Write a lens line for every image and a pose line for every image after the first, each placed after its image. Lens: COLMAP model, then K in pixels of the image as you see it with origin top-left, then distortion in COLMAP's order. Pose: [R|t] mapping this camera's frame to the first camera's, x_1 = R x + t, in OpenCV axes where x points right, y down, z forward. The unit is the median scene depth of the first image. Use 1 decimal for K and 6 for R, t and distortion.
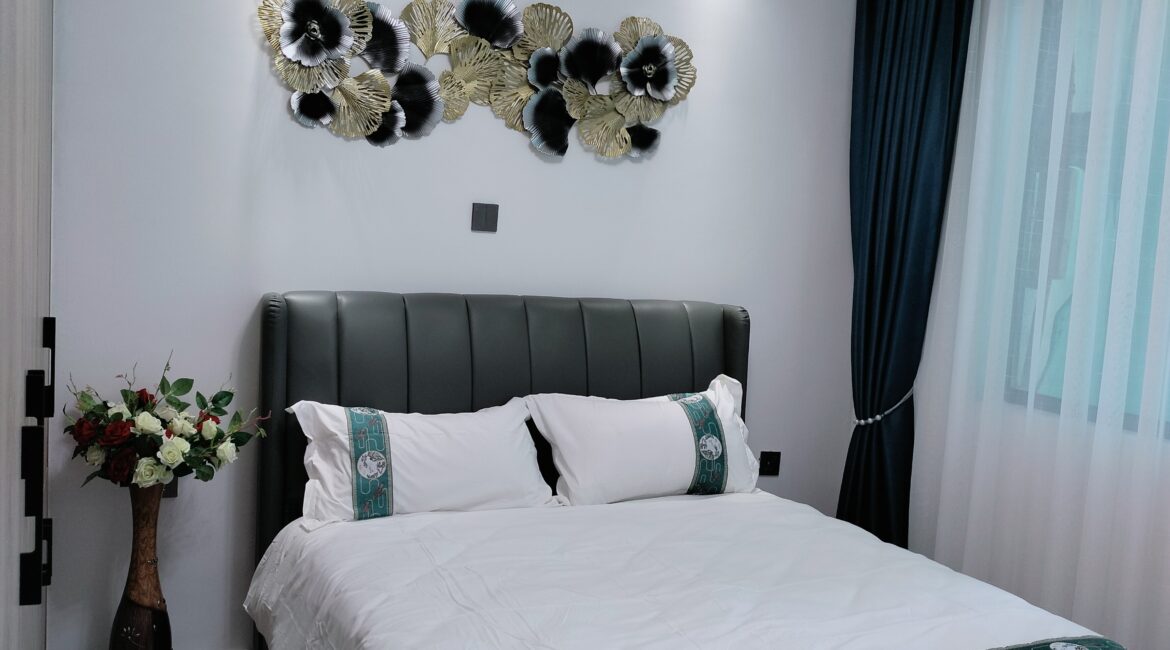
lens RADIAL K [[1152.8, 0, 582.4], [0, 1152.8, 329.3], [0, 0, 1]] dist [0.040593, 0.000000]
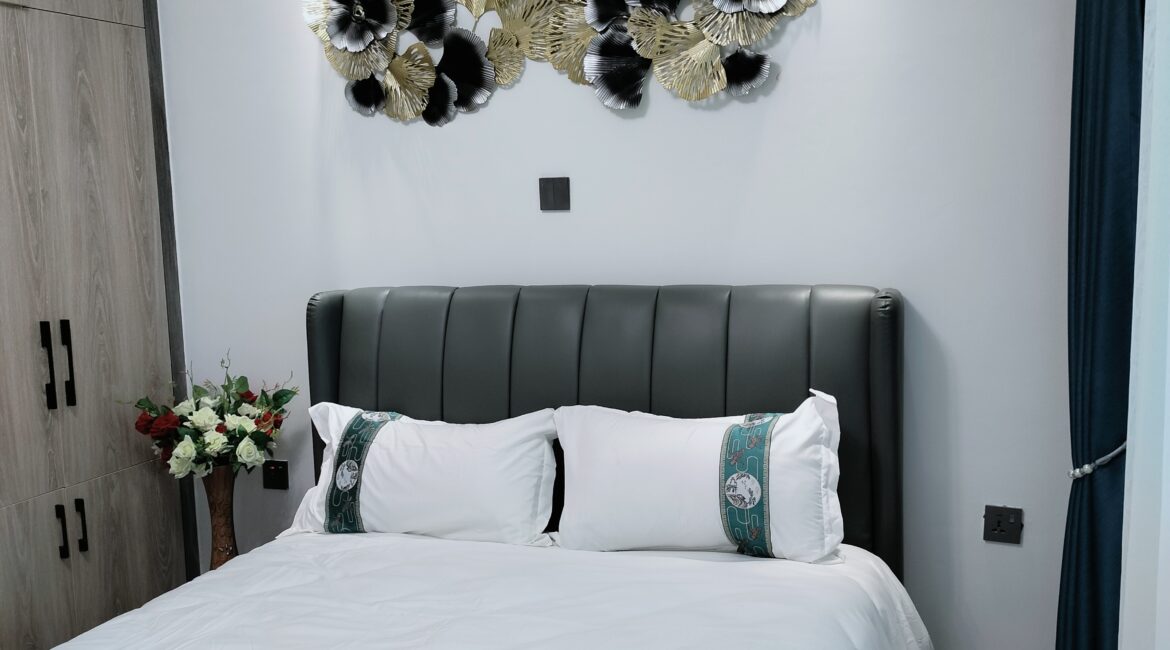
lens RADIAL K [[1152.8, 0, 579.7], [0, 1152.8, 332.9], [0, 0, 1]] dist [0.040593, 0.000000]
pose [[0.729523, -0.001010, -0.683955, 0.526526], [0.007253, 0.999954, 0.006259, -0.000497], [0.683917, -0.009527, 0.729497, 0.412288]]
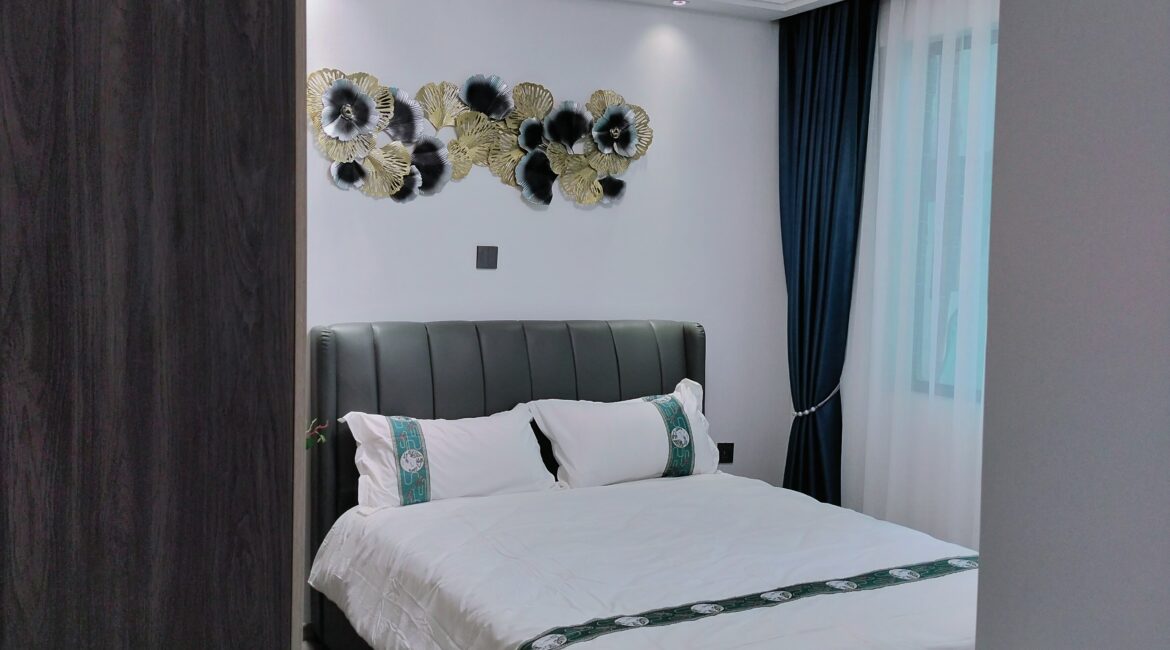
lens RADIAL K [[1152.8, 0, 584.8], [0, 1152.8, 315.4], [0, 0, 1]] dist [0.040593, 0.000000]
pose [[0.997415, -0.037505, 0.061290, -0.061094], [0.039558, 0.998684, -0.032637, 0.008314], [-0.059985, 0.034977, 0.997586, -0.227345]]
